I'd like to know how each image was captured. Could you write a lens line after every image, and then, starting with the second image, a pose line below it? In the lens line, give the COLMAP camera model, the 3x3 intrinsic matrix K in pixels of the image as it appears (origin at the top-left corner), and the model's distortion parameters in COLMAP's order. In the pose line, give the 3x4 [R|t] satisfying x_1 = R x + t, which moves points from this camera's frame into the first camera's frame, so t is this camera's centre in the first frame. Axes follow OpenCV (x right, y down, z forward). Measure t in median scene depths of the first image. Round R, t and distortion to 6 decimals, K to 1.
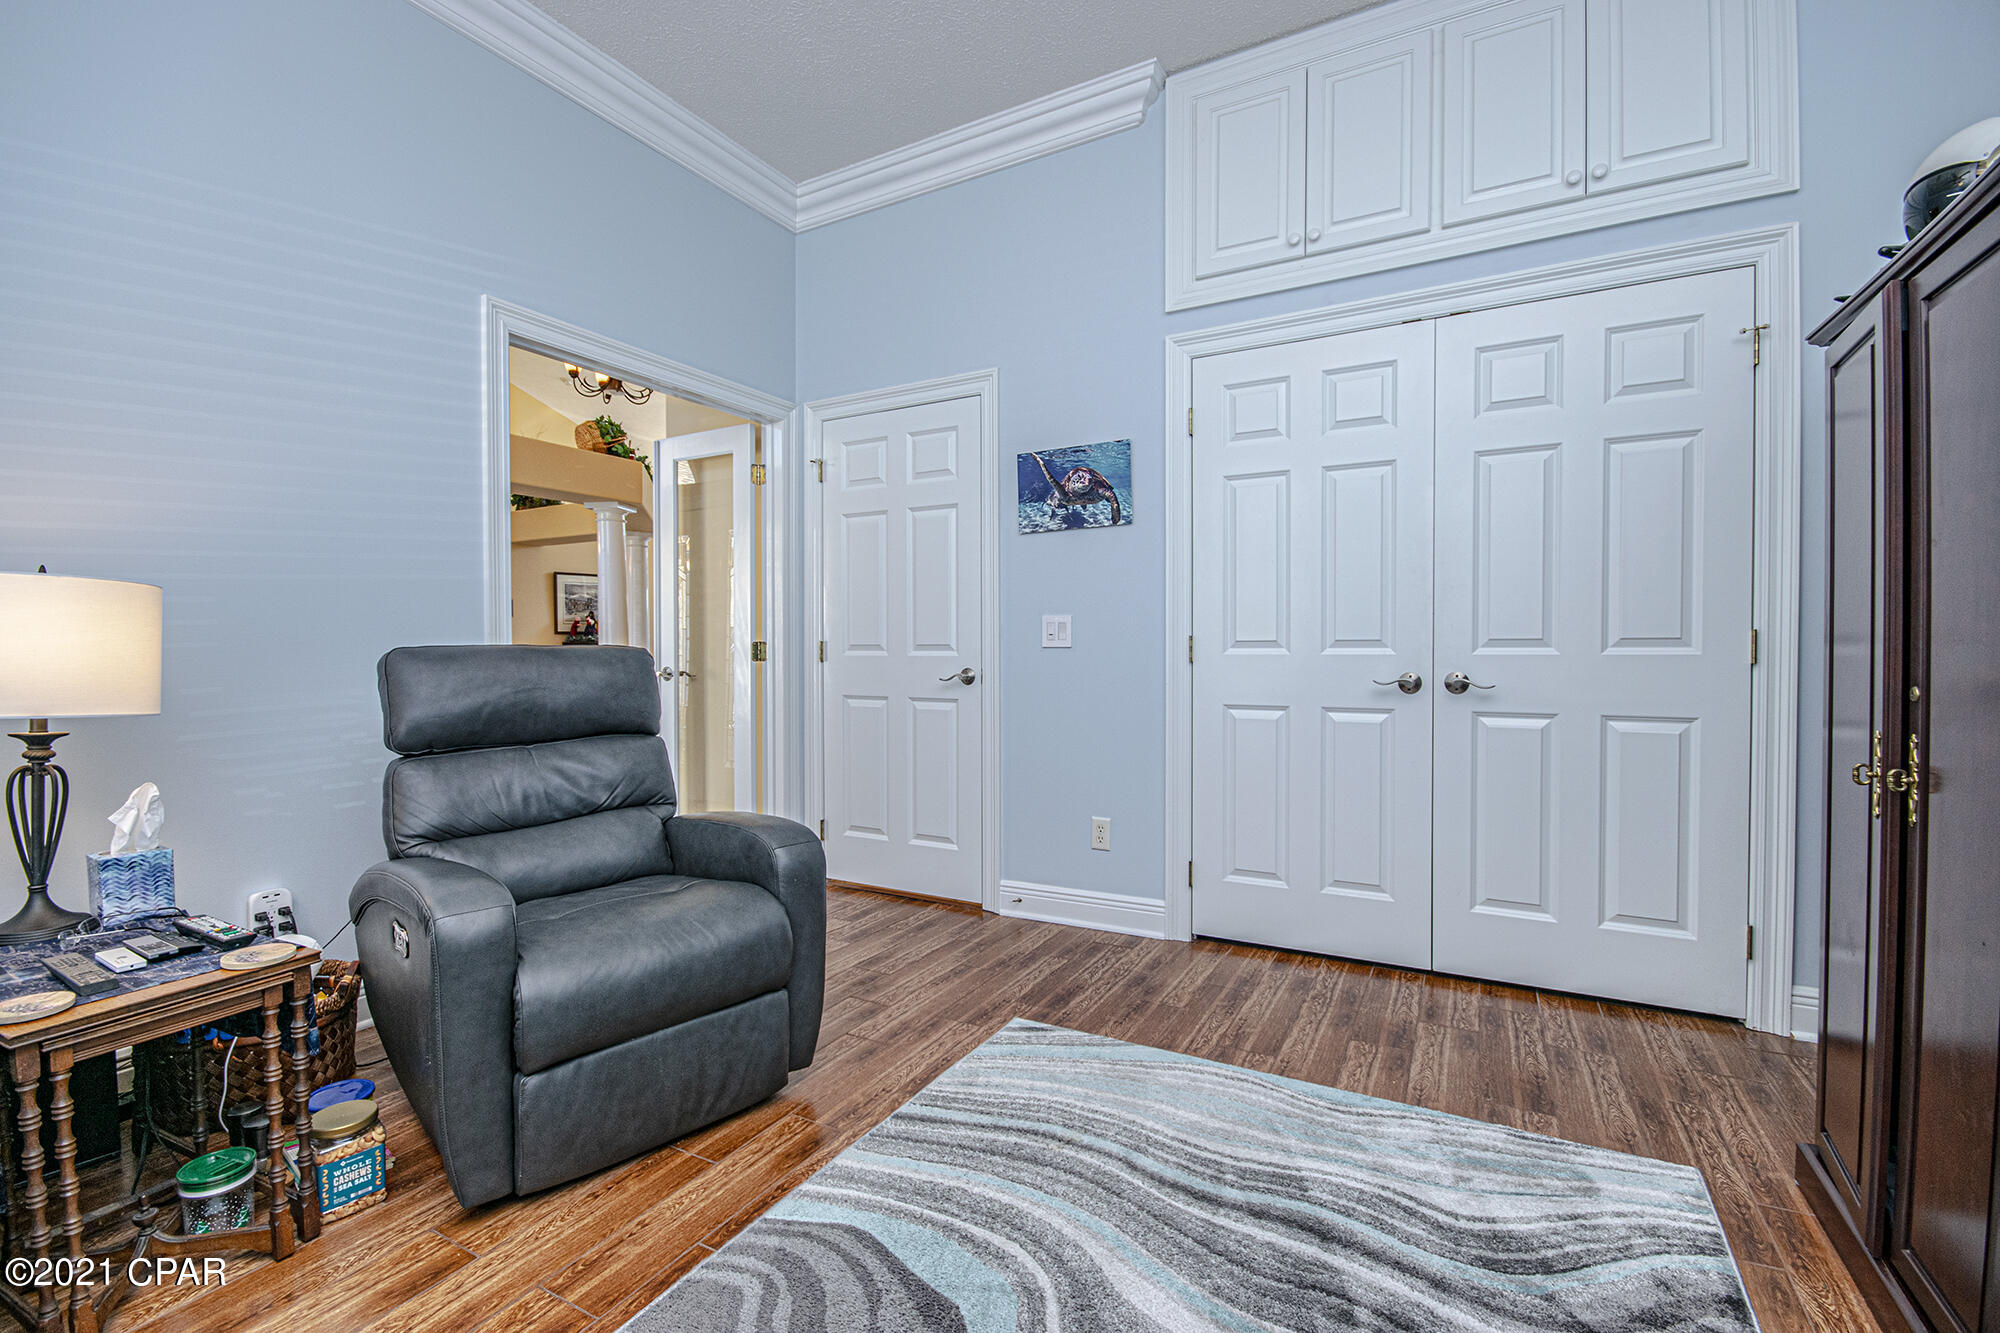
lens RADIAL K [[824.1, 0, 1041.7], [0, 824.1, 650.9], [0, 0, 1]] dist [-0.001558, -0.001059]
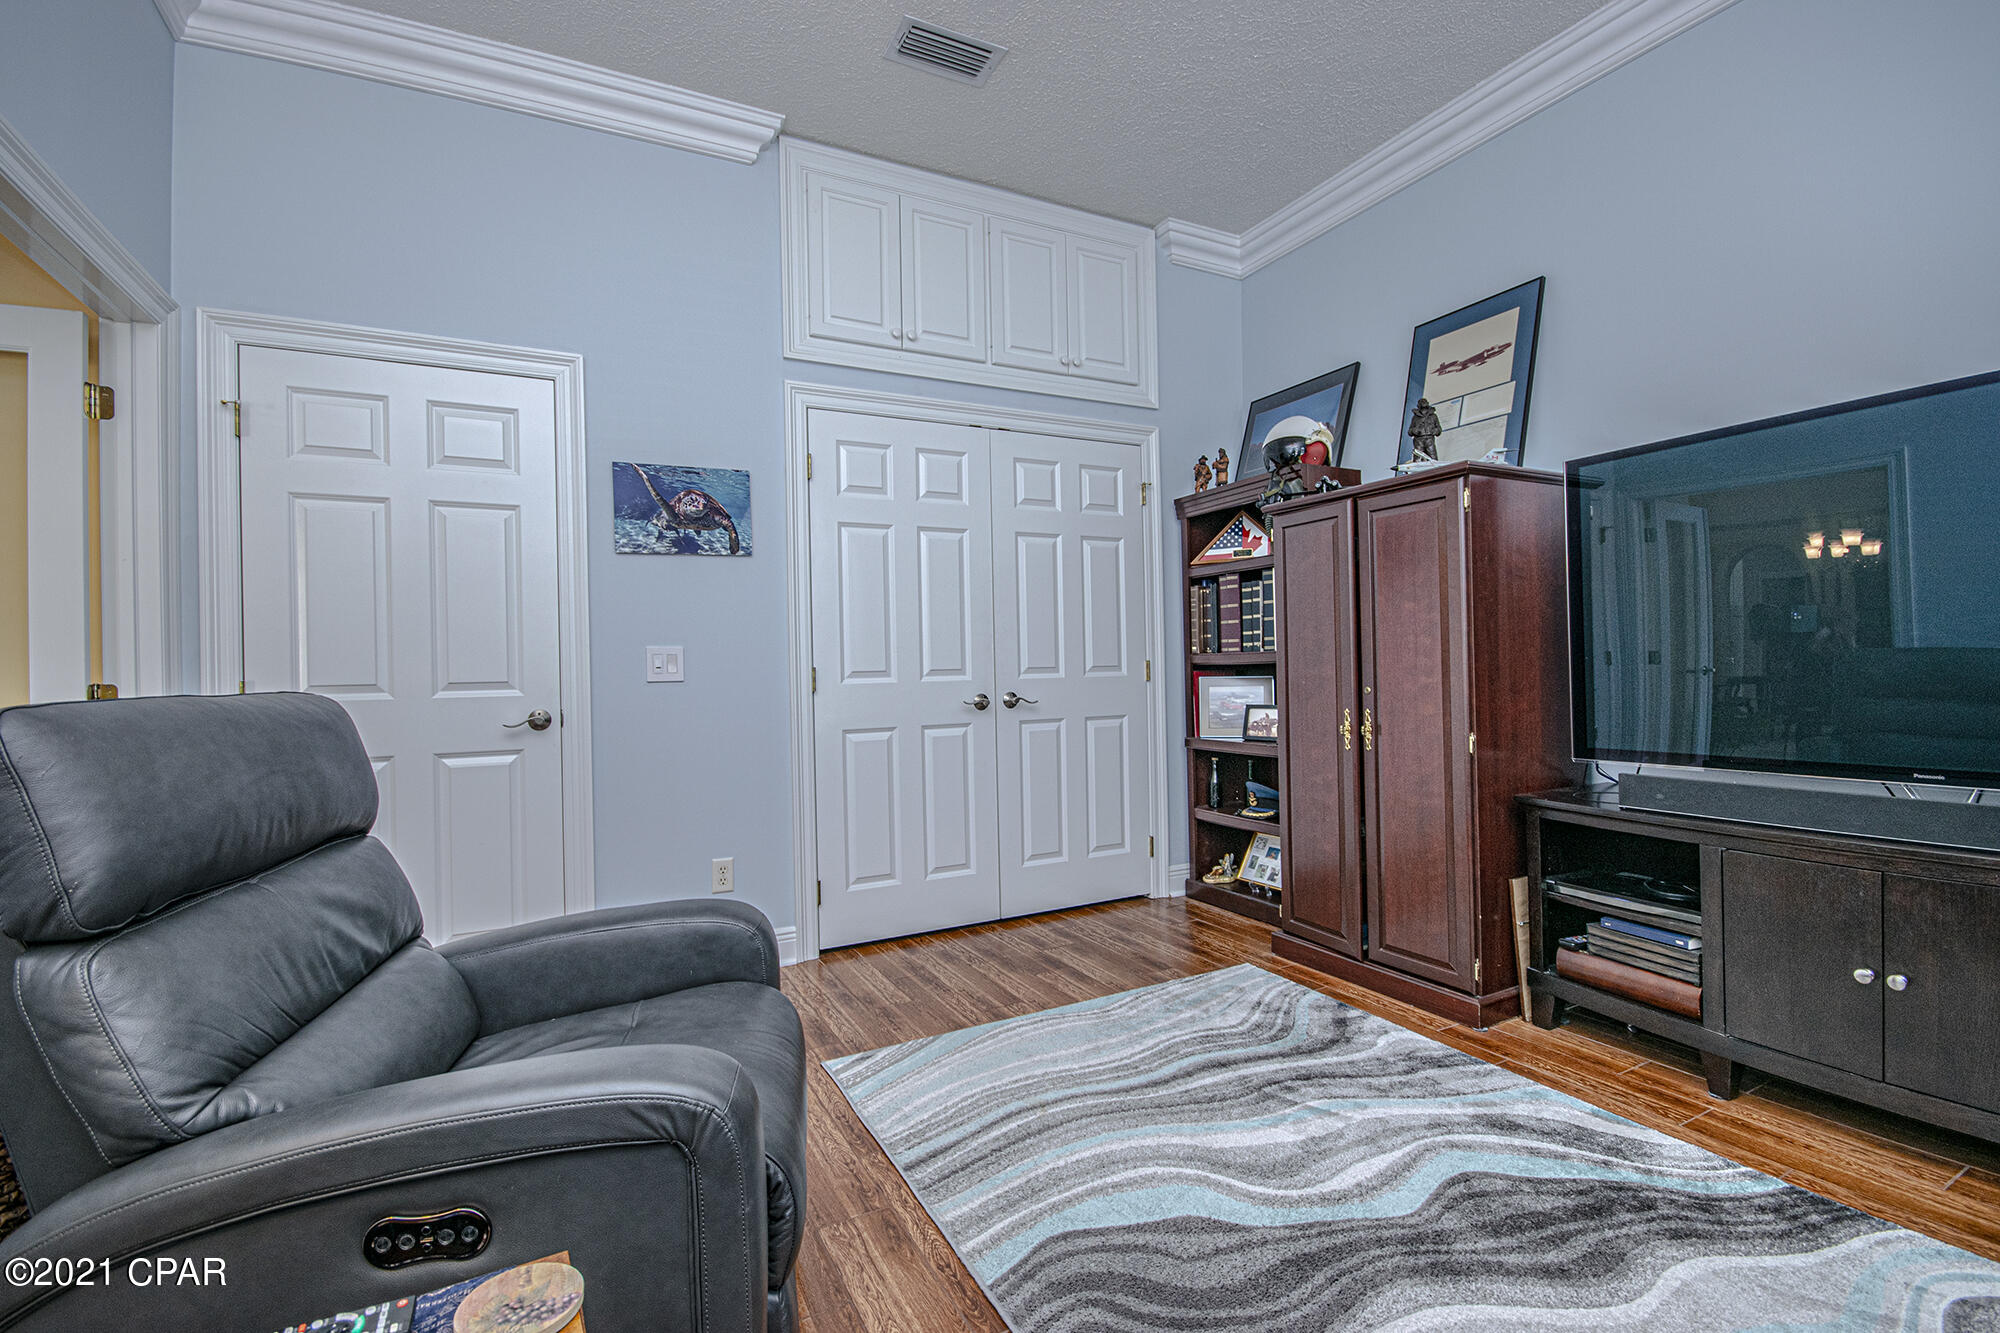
lens RADIAL K [[824.1, 0, 922.1], [0, 824.1, 662.1], [0, 0, 1]] dist [-0.001558, -0.001059]
pose [[0.624301, -0.001356, 0.781183, -0.597795], [0.027919, 0.999398, -0.020578, 0.000663], [-0.780685, 0.034657, 0.623963, 0.245329]]
